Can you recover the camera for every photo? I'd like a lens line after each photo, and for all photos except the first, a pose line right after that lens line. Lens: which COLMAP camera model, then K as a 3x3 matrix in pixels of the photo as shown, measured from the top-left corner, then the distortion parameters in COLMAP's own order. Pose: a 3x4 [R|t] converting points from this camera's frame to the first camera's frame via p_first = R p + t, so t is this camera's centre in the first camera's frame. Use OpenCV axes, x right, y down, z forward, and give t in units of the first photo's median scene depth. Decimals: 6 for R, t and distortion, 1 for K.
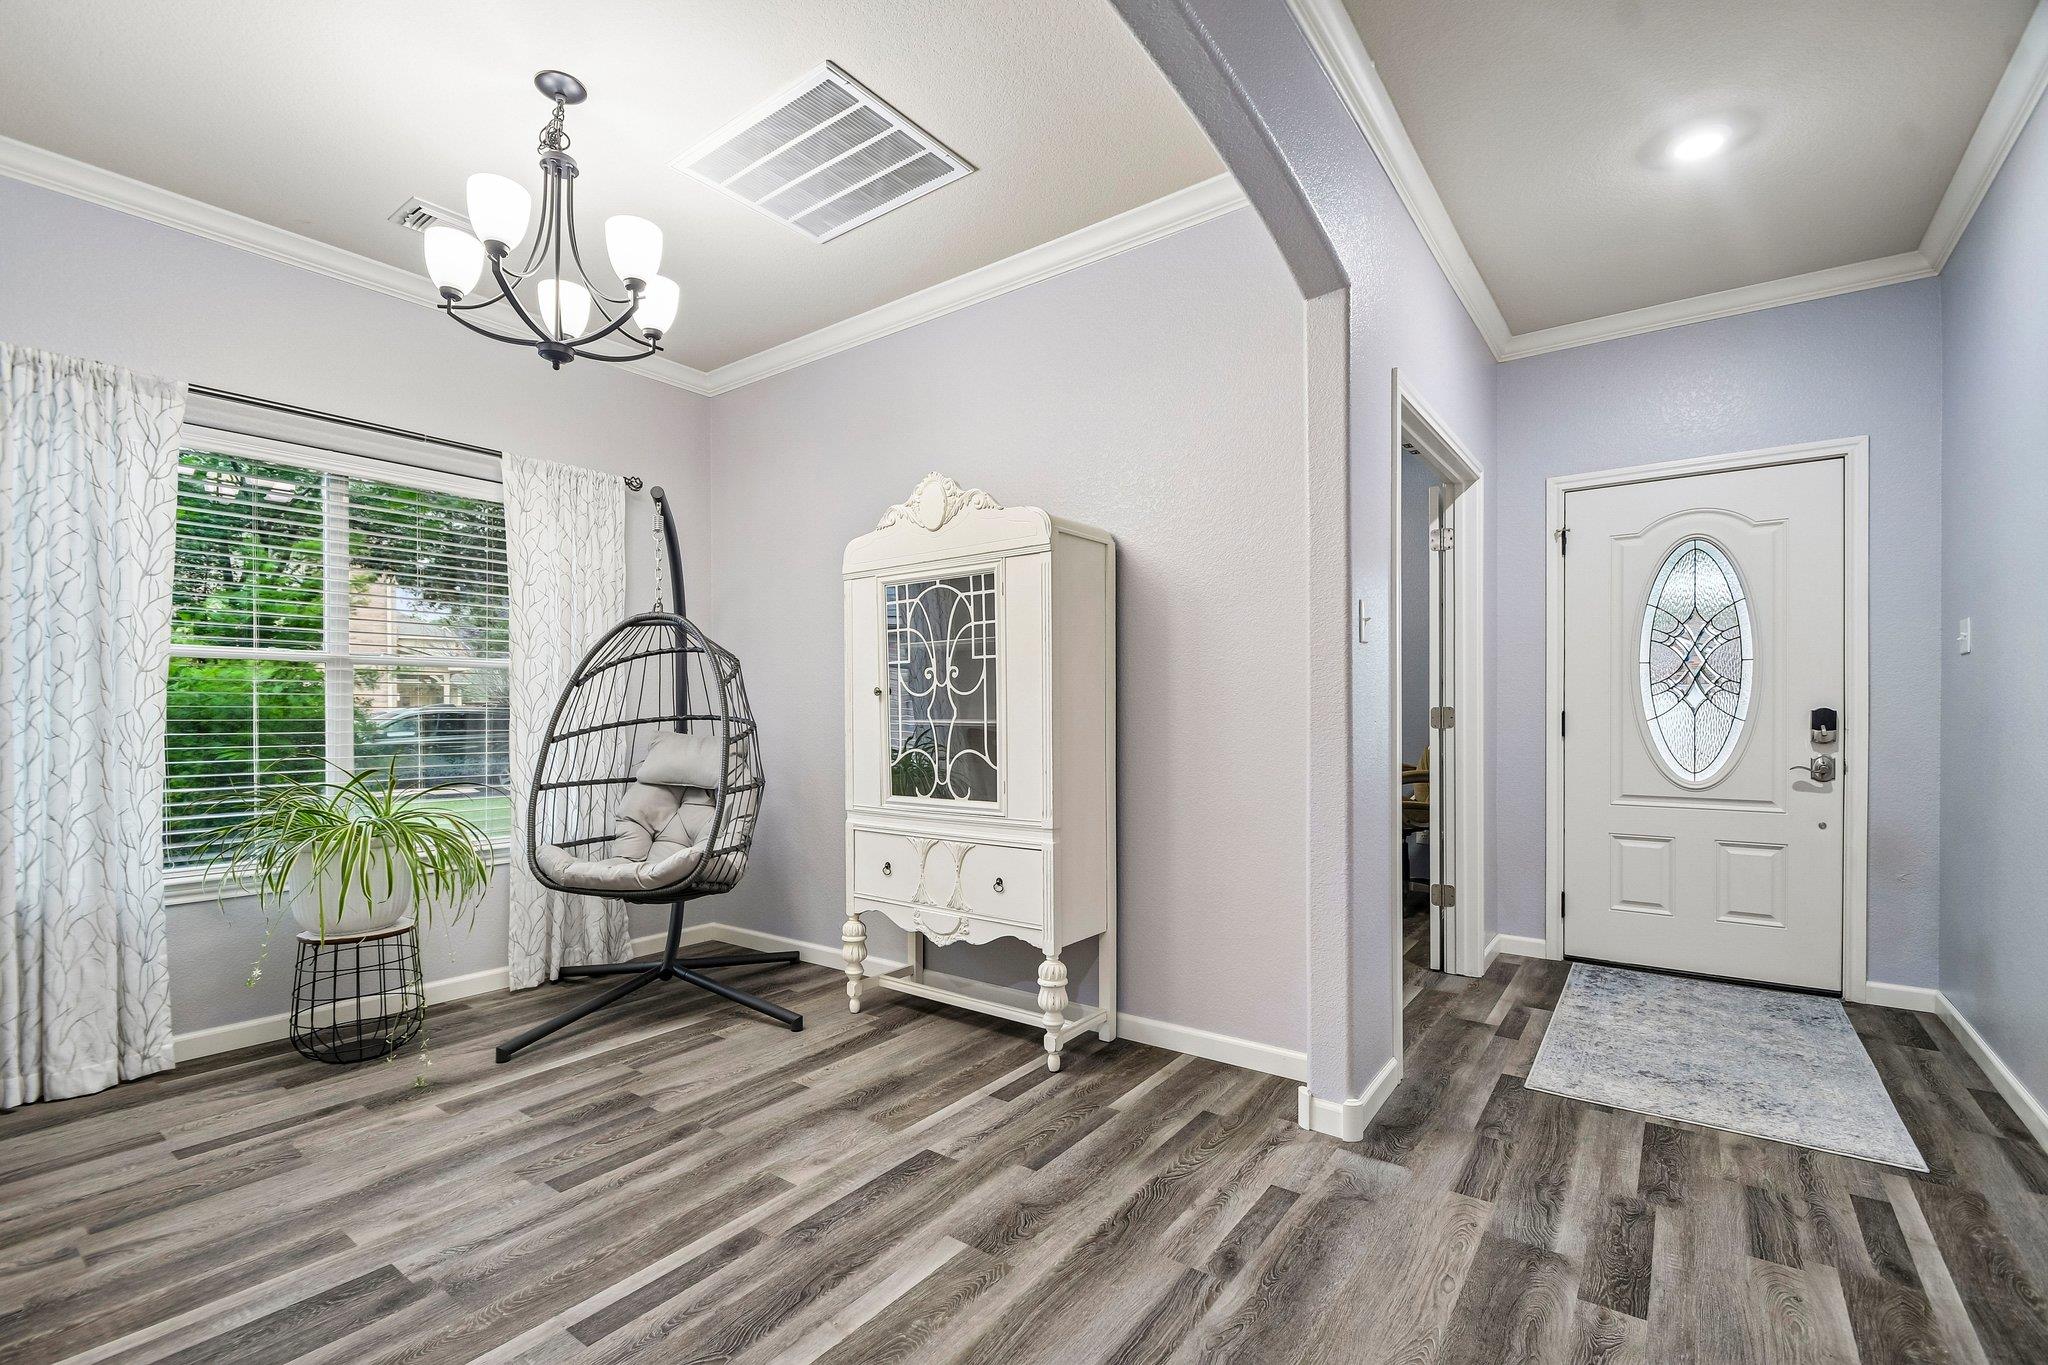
lens RADIAL K [[902.2, 0, 1020.9], [0, 902.2, 711.4], [0, 0, 1]] dist [0.007881, -0.012393]
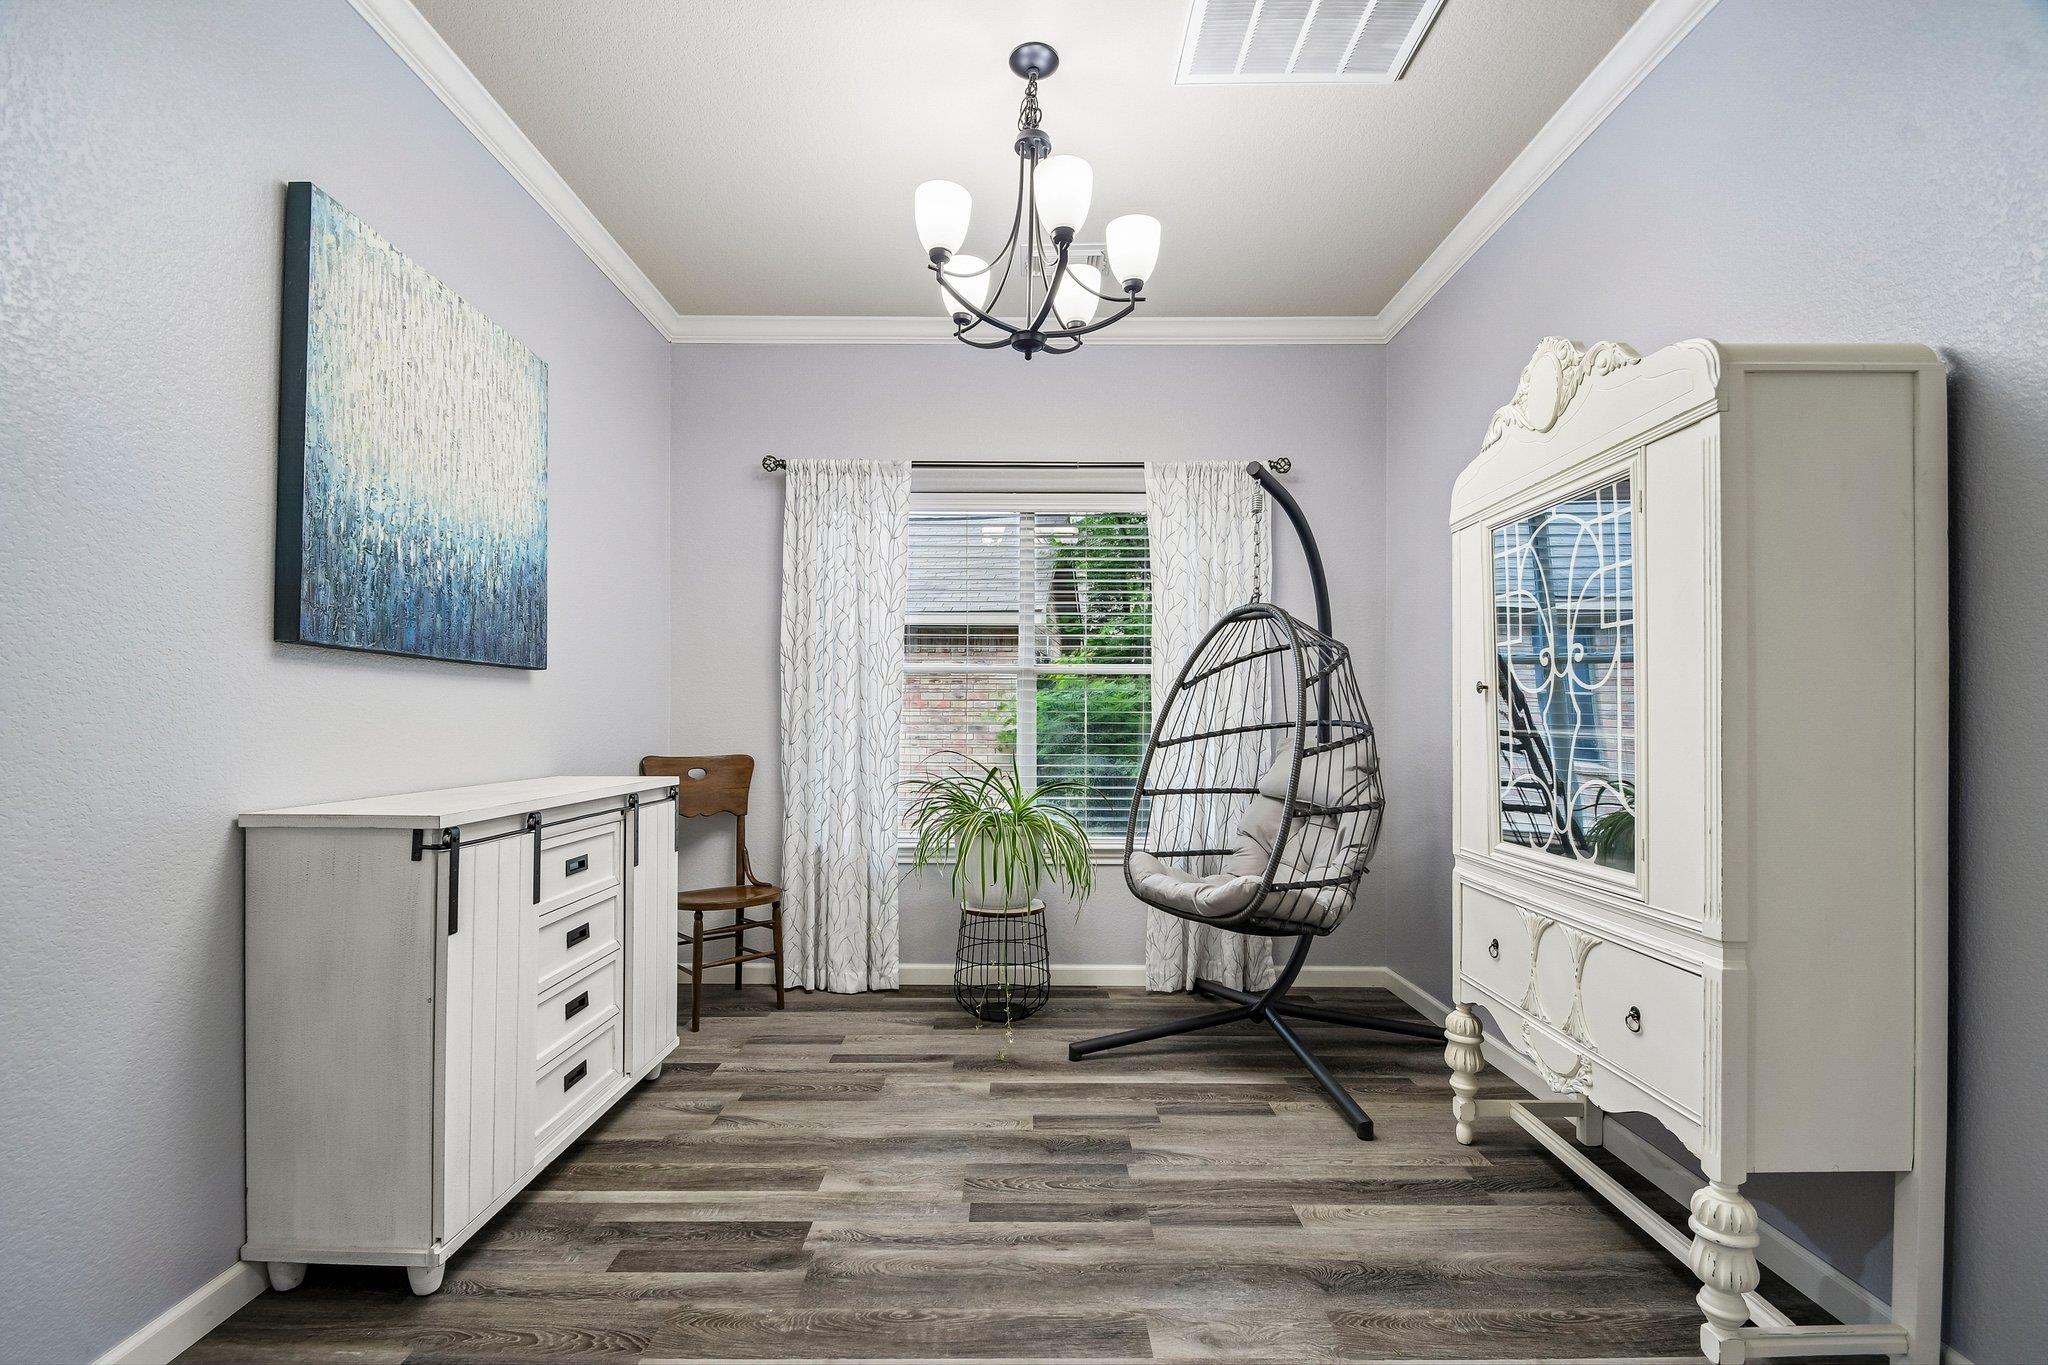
lens RADIAL K [[902.2, 0, 1031.4], [0, 902.2, 712.1], [0, 0, 1]] dist [0.007881, -0.012393]
pose [[0.590530, -0.001321, -0.807014, 0.218817], [-0.001383, 0.999996, -0.002649, -0.000777], [0.807014, 0.002681, 0.590526, 0.362914]]
